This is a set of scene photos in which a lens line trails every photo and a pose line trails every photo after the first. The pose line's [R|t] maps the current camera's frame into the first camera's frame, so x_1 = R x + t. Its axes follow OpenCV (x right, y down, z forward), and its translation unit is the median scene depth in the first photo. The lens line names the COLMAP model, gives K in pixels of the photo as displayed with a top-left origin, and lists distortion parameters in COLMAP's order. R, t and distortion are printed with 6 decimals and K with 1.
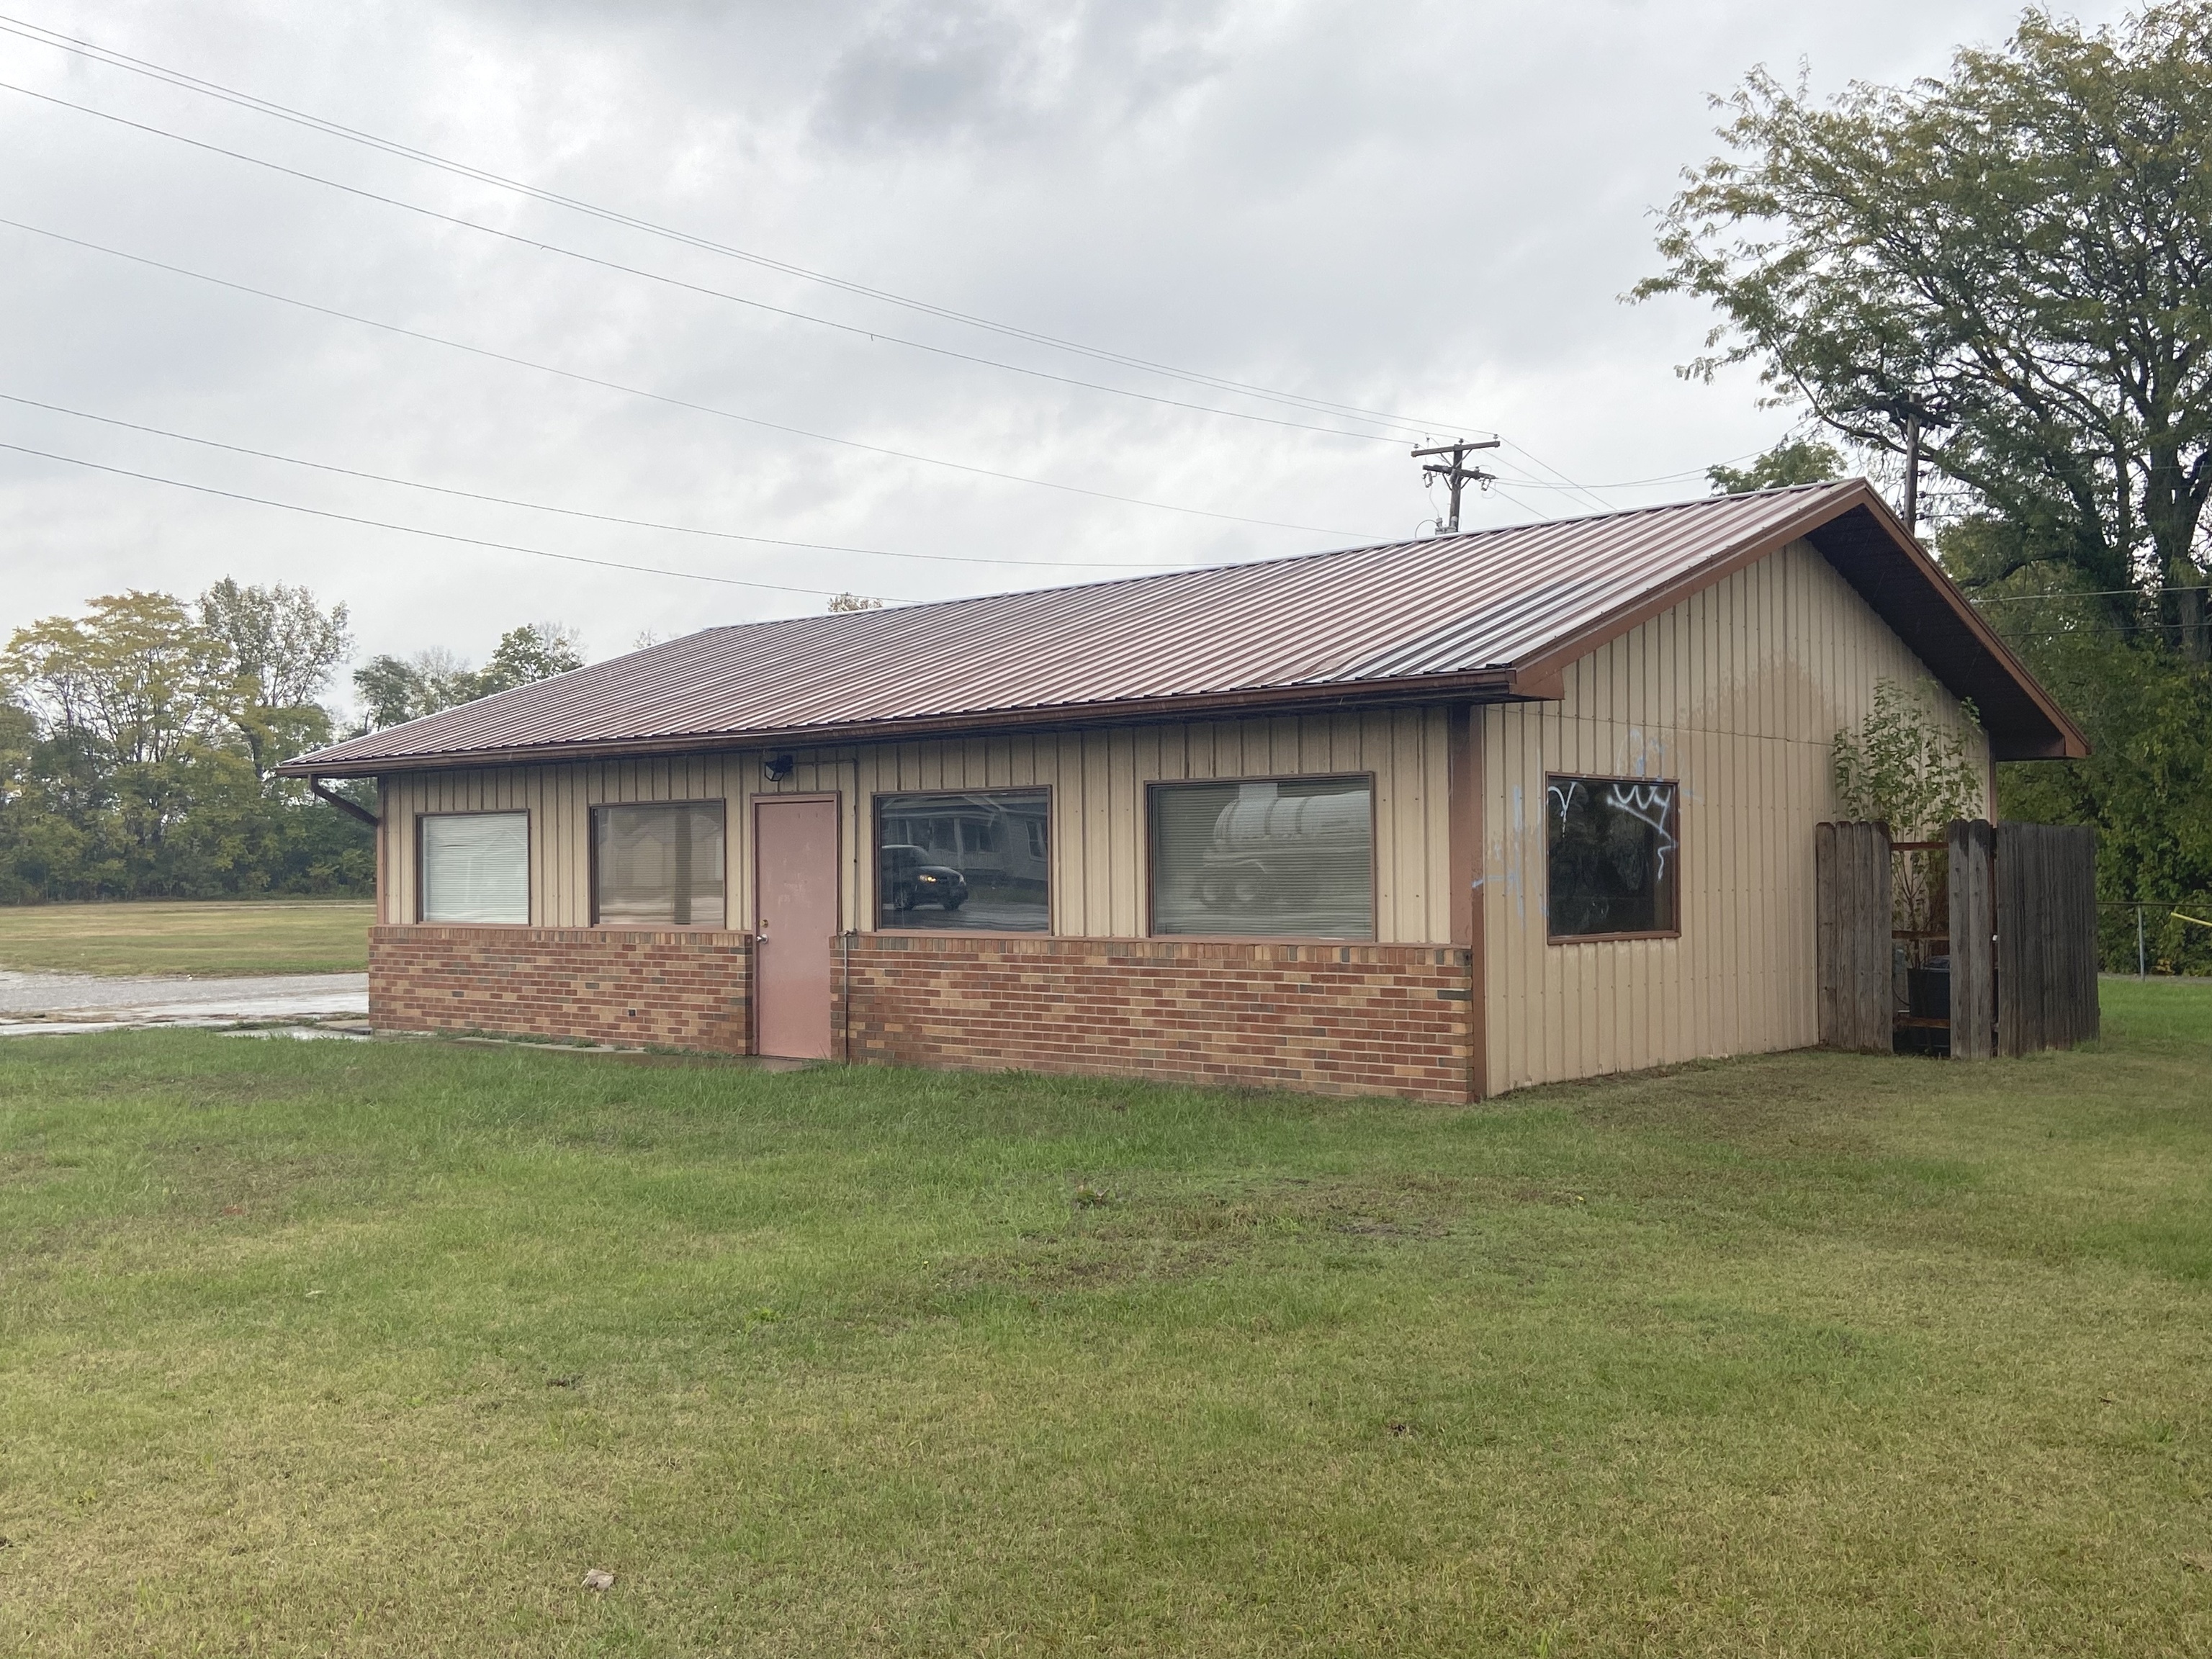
lens RADIAL K [[2077.5, 0, 1102.6], [0, 2077.5, 840.1], [0, 0, 1]] dist [0.064750, 0.000000]
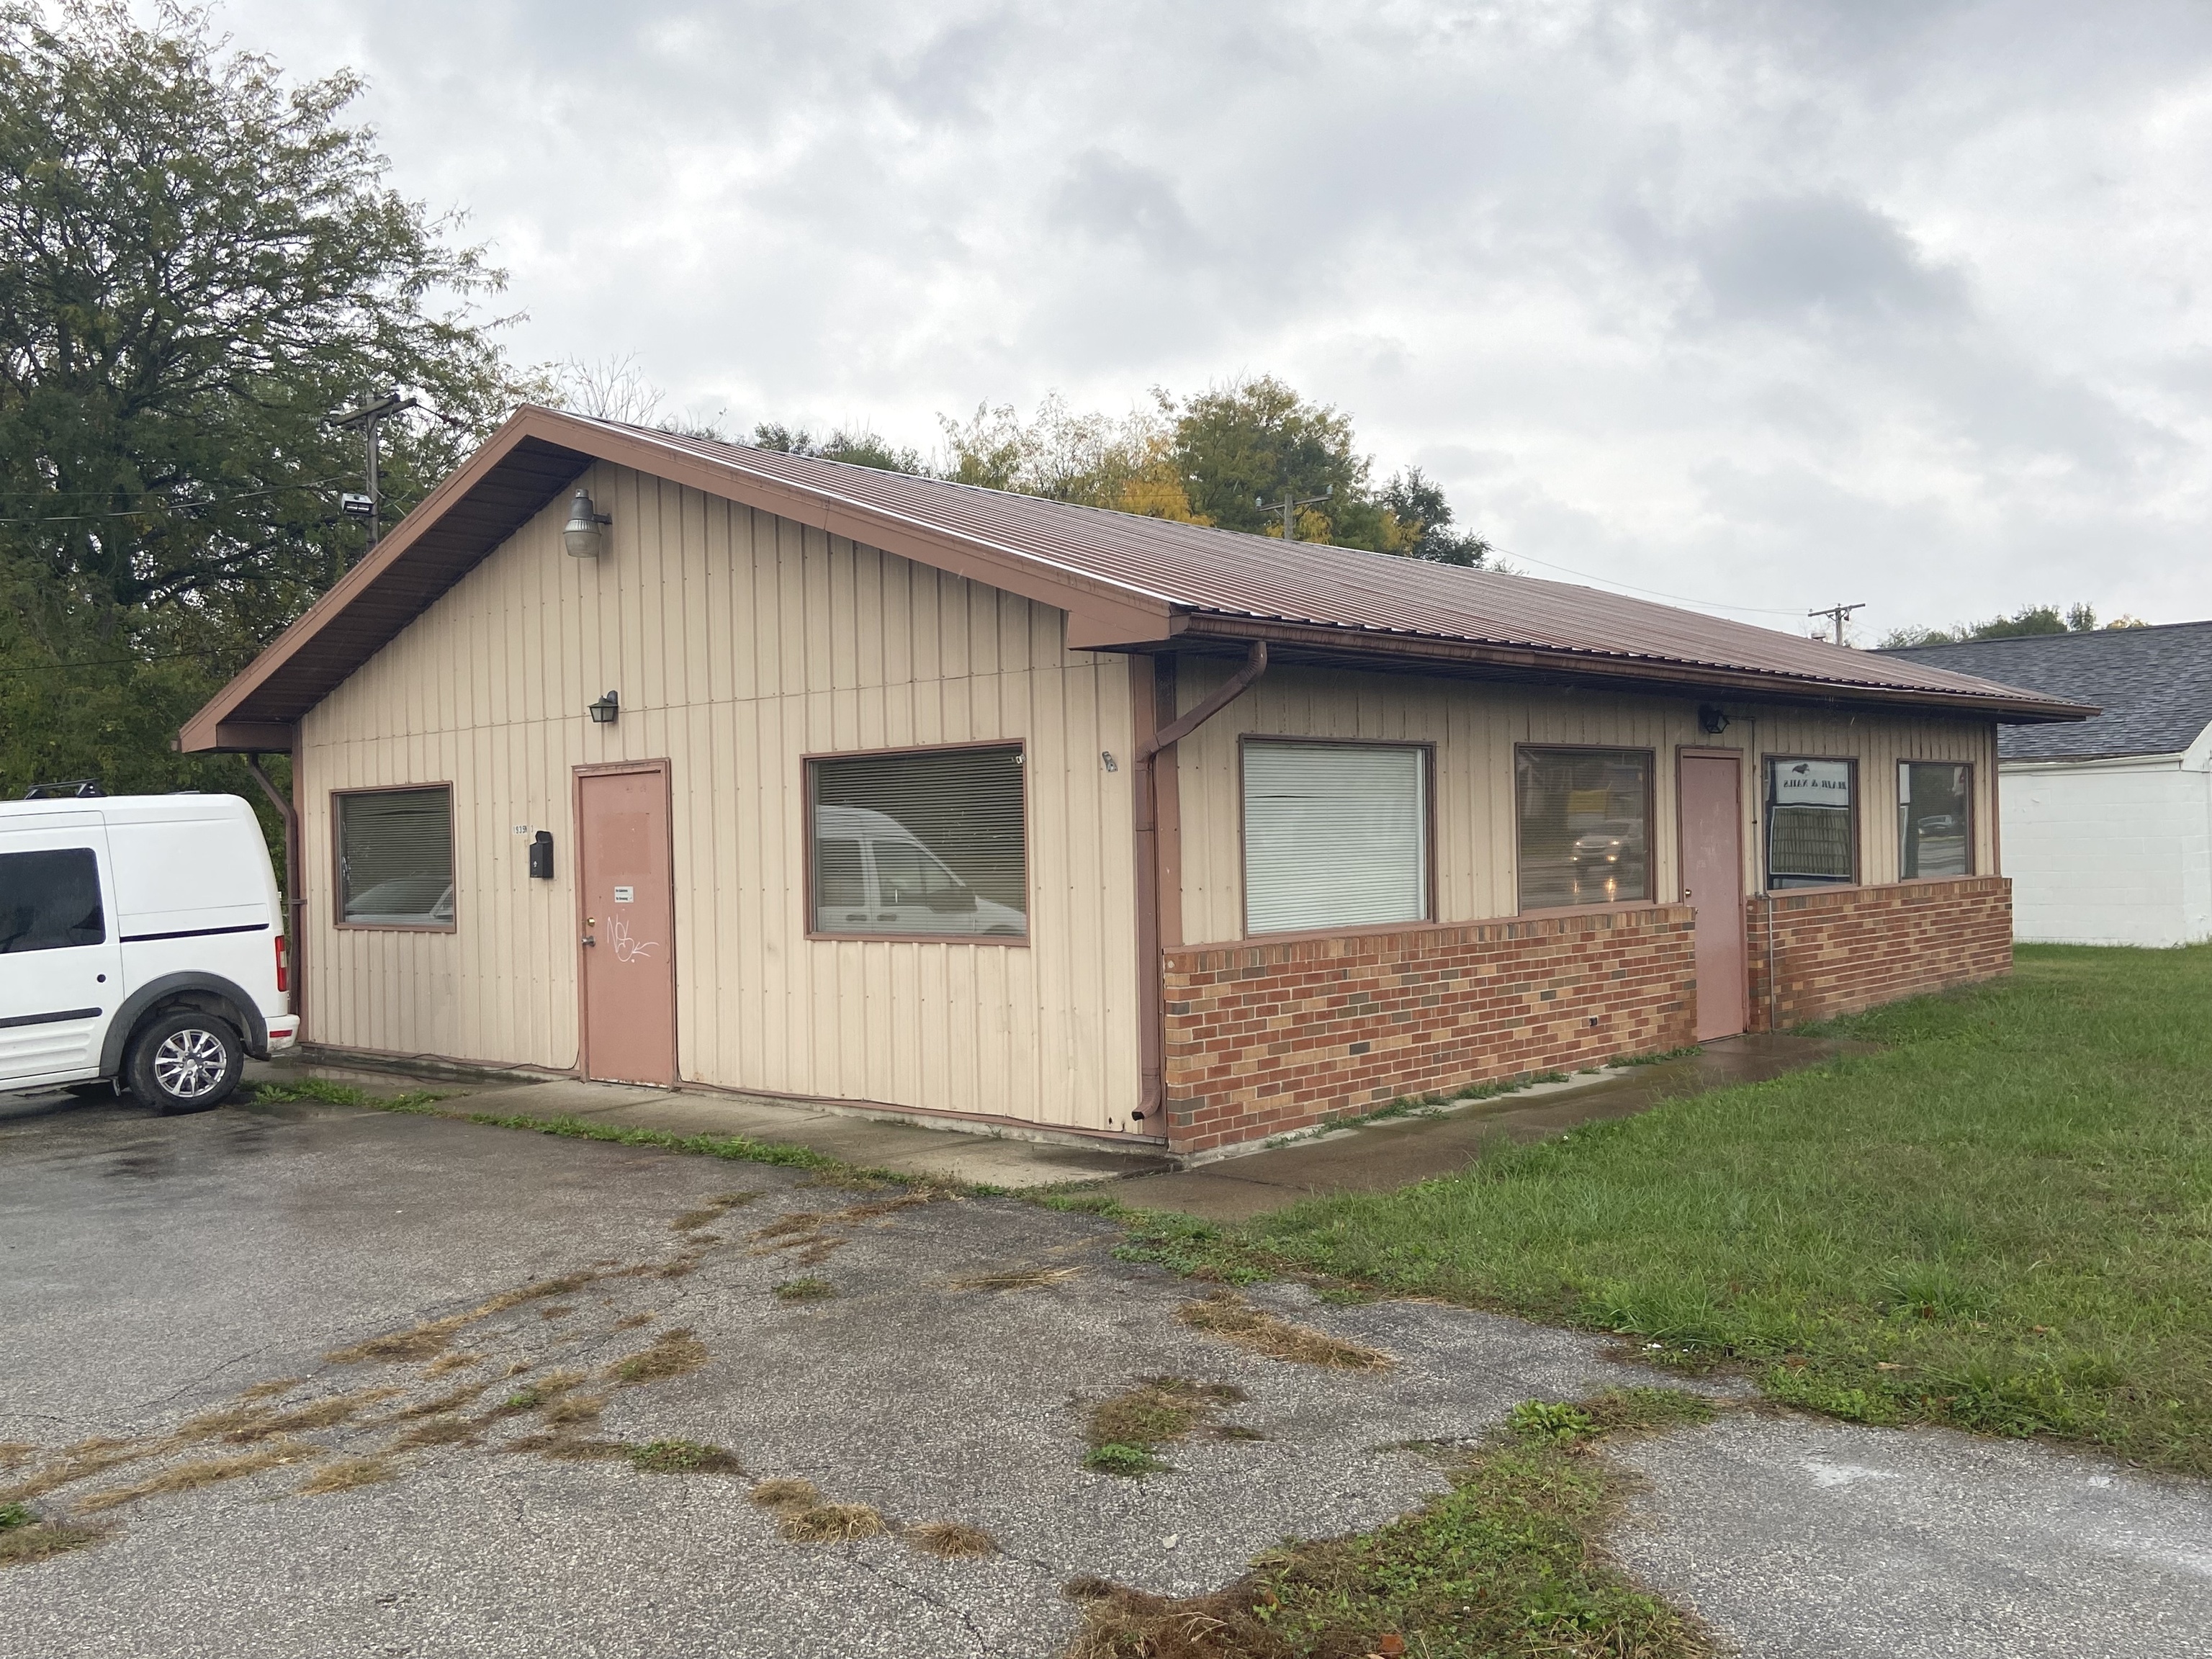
lens RADIAL K [[1941.0, 0, 1106.0], [0, 1941.0, 818.9], [0, 0, 1]] dist [0.063523, 0.000166]
pose [[0.029307, 0.004289, 0.999561, -0.909598], [-0.005237, 0.999978, -0.004137, 0.012302], [-0.999557, -0.005114, 0.029329, 1.118379]]
